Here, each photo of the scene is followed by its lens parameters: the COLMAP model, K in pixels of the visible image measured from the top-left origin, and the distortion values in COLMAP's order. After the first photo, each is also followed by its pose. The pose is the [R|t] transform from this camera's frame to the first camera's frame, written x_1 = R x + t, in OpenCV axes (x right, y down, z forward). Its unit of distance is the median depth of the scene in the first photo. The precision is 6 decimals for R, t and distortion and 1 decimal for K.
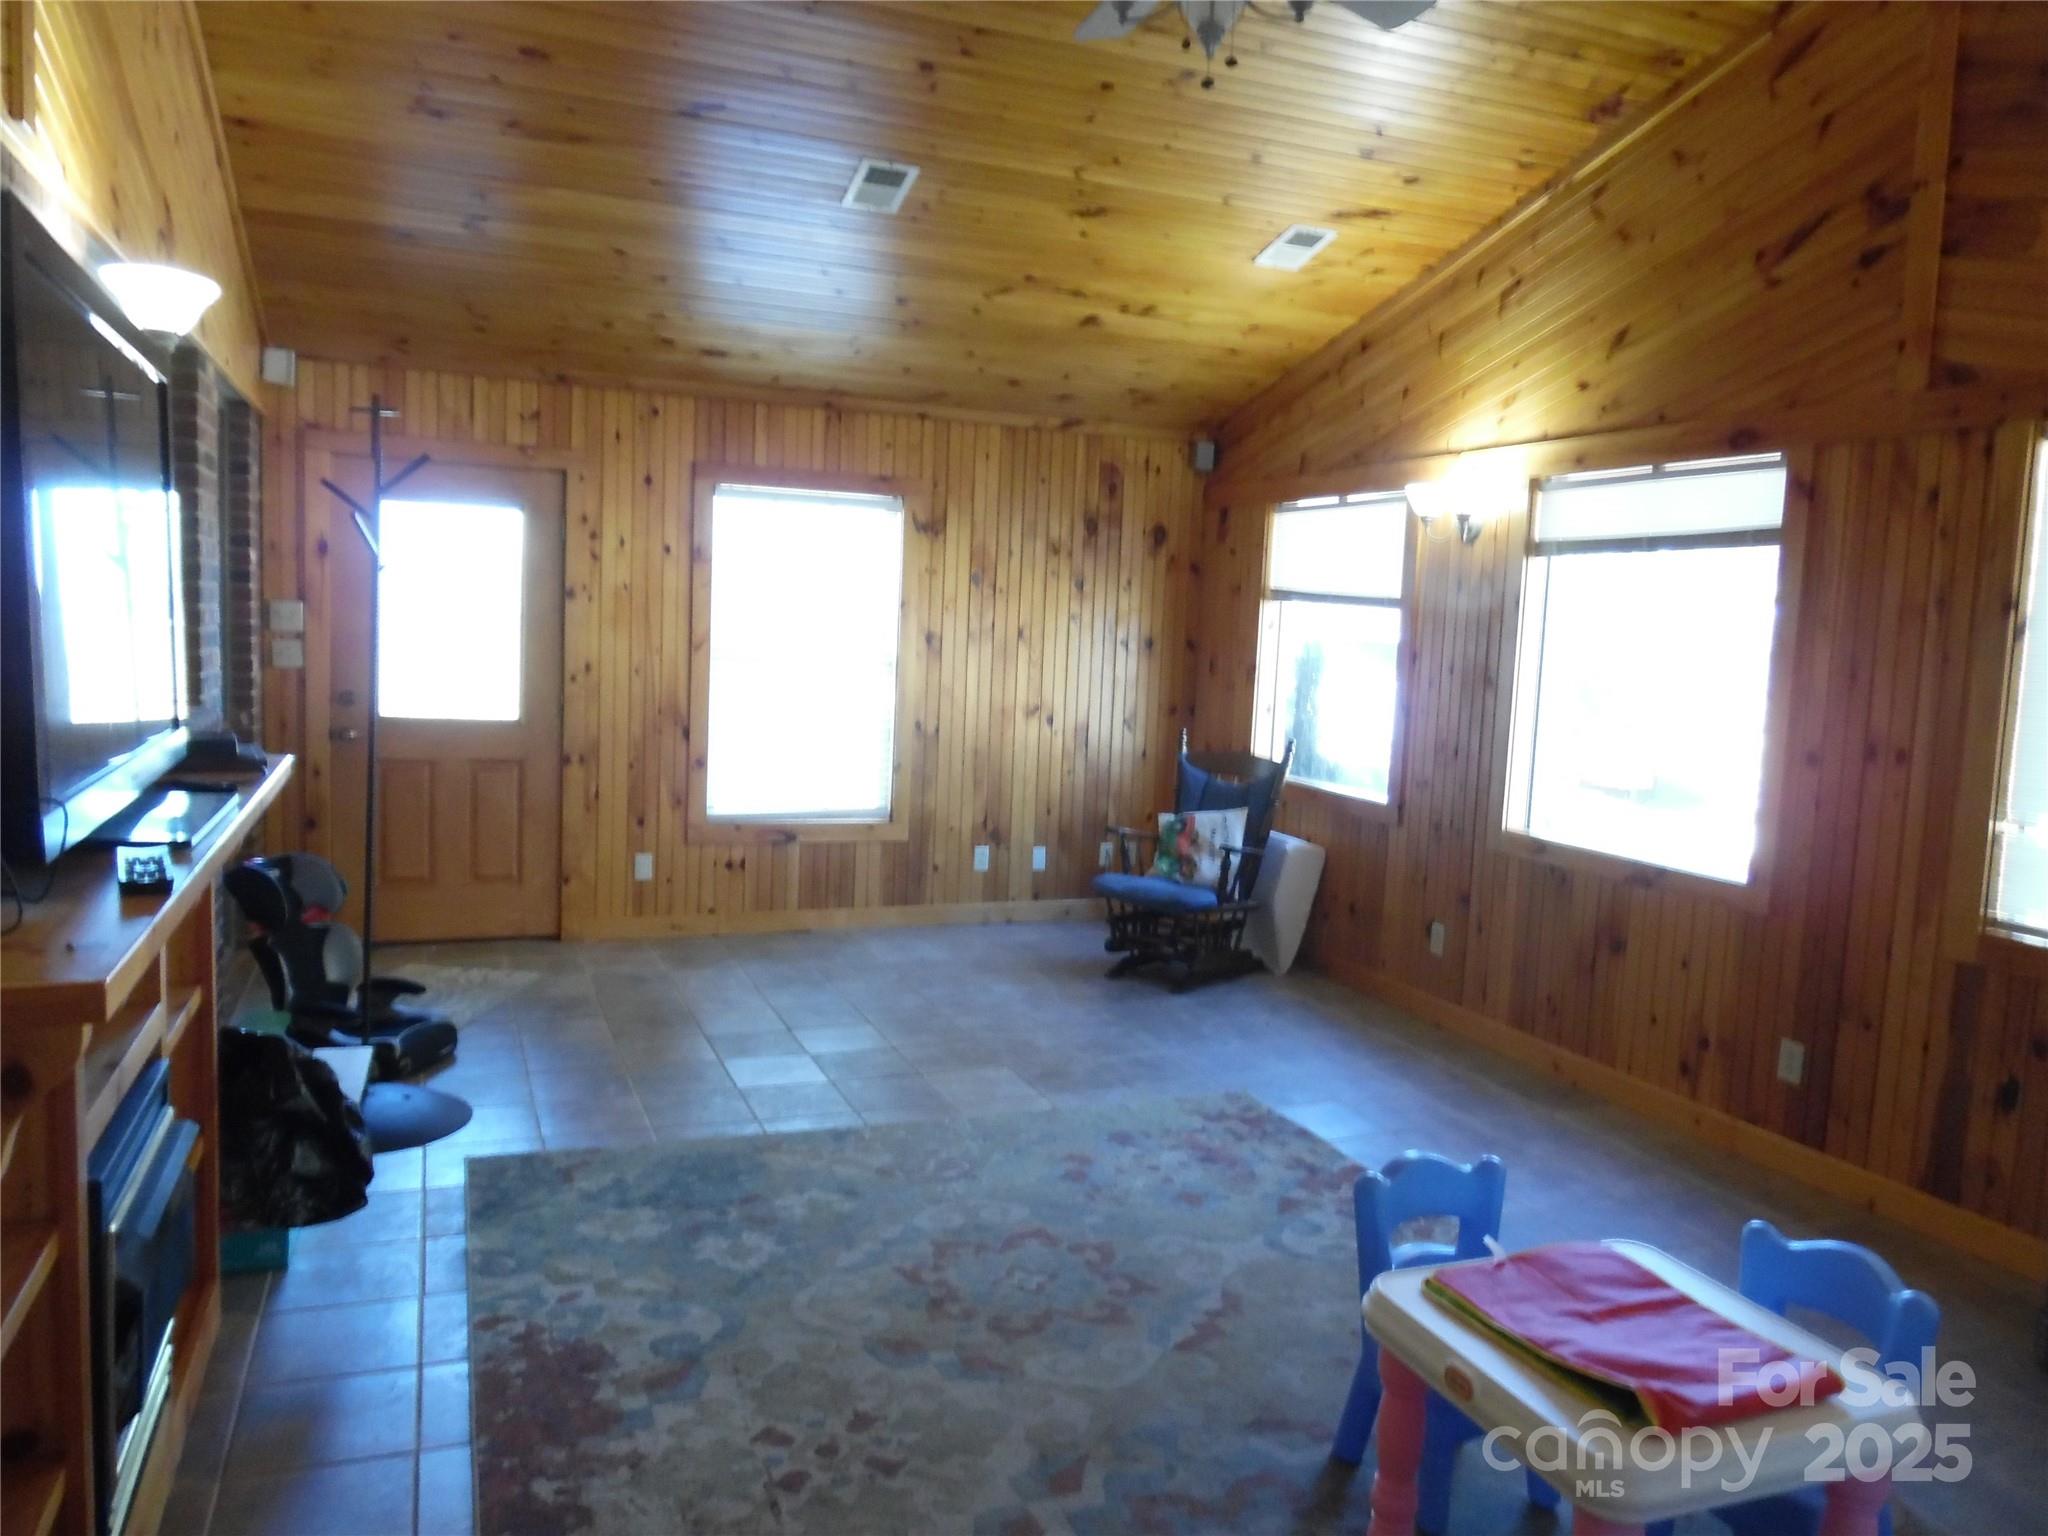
lens RADIAL K [[1497.9, 0, 1041.9], [0, 1497.9, 763.3], [0, 0, 1]] dist [0.002983, -0.003210]
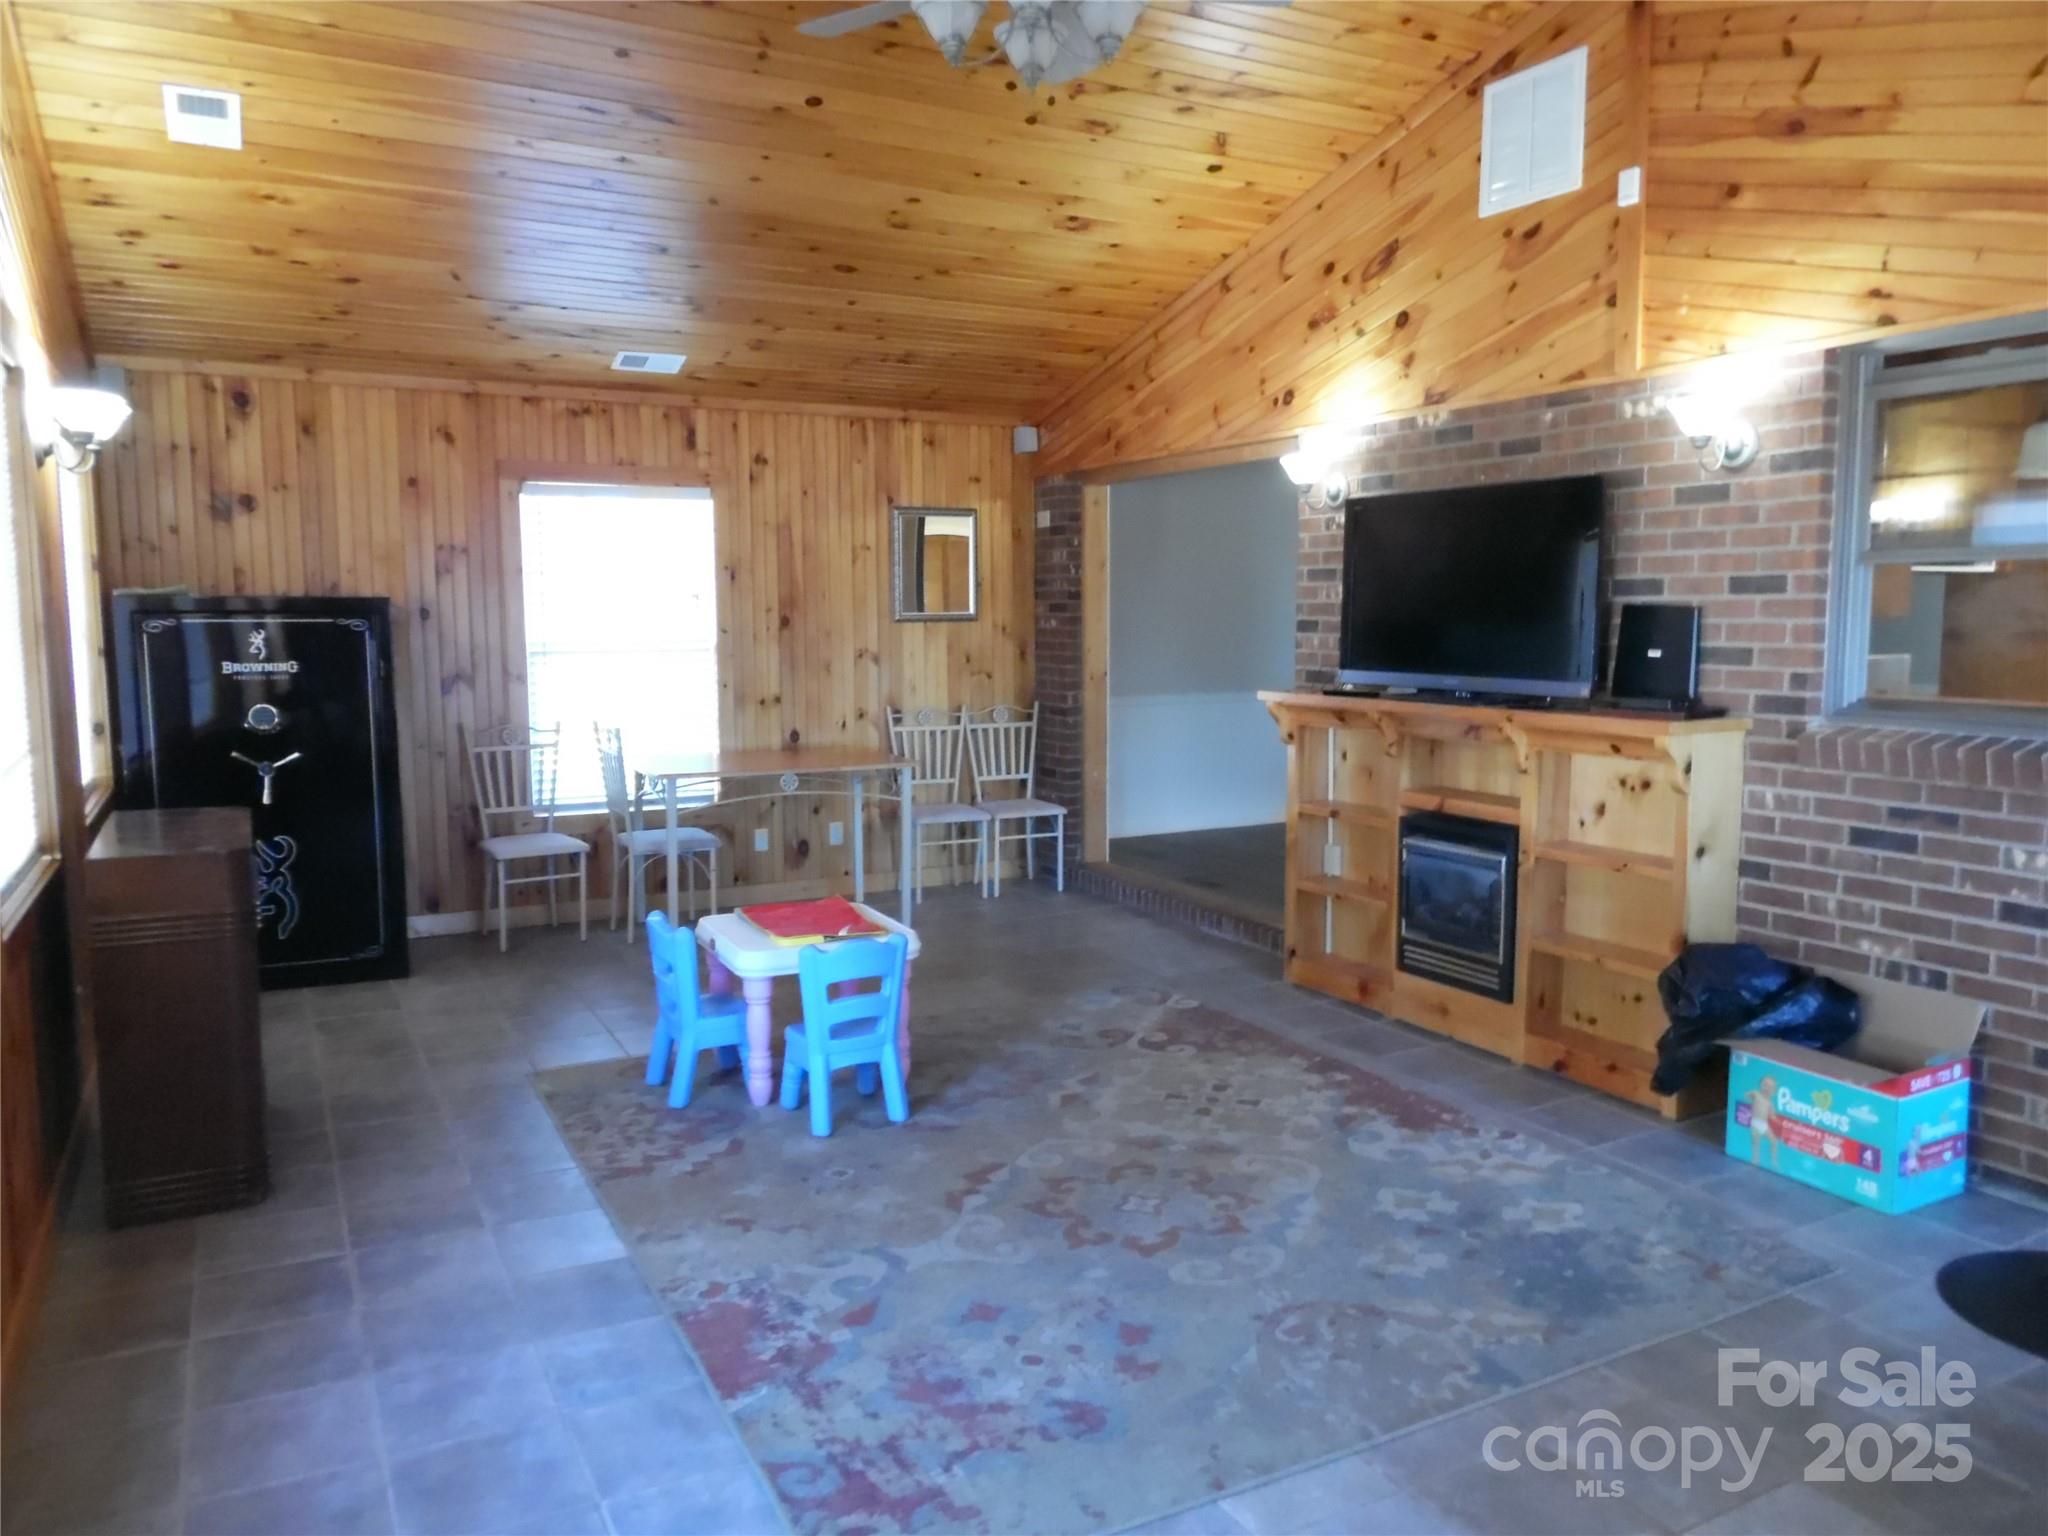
lens RADIAL K [[1497.9, 0, 1041.9], [0, 1497.9, 763.3], [0, 0, 1]] dist [0.002983, -0.003210]
pose [[-0.993582, -0.032665, -0.108293, 0.185122], [-0.053240, 0.979763, 0.192951, -0.173412], [0.099799, 0.197478, -0.975214, 1.946461]]
